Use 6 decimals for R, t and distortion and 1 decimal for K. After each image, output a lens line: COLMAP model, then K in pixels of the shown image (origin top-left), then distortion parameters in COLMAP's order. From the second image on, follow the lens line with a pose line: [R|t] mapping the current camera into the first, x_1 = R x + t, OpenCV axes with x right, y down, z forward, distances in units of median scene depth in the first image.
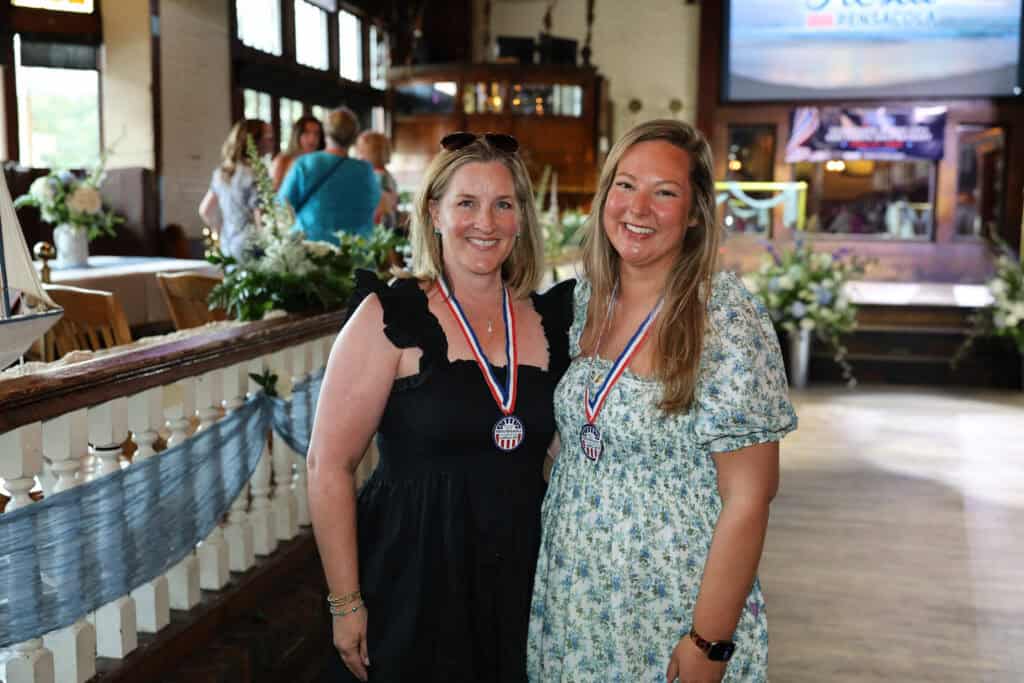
lens RADIAL K [[1147.5, 0, 512.0], [0, 1147.5, 341.5], [0, 0, 1]] dist [0.026316, -0.006647]
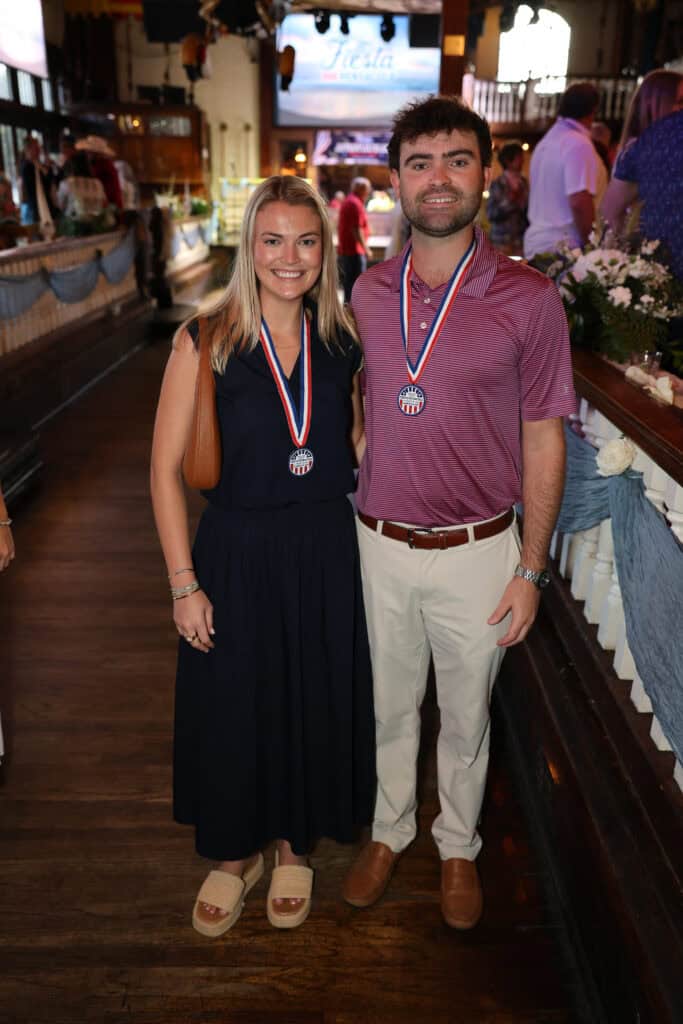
lens RADIAL K [[925.6, 0, 341.5], [0, 925.6, 512.0], [0, 0, 1]] dist [-0.004740, 0.018439]
pose [[0.978844, -0.066584, 0.193469, -0.023166], [0.022833, 0.975209, 0.220106, 0.050621], [-0.203328, -0.211032, 0.956098, -0.475037]]
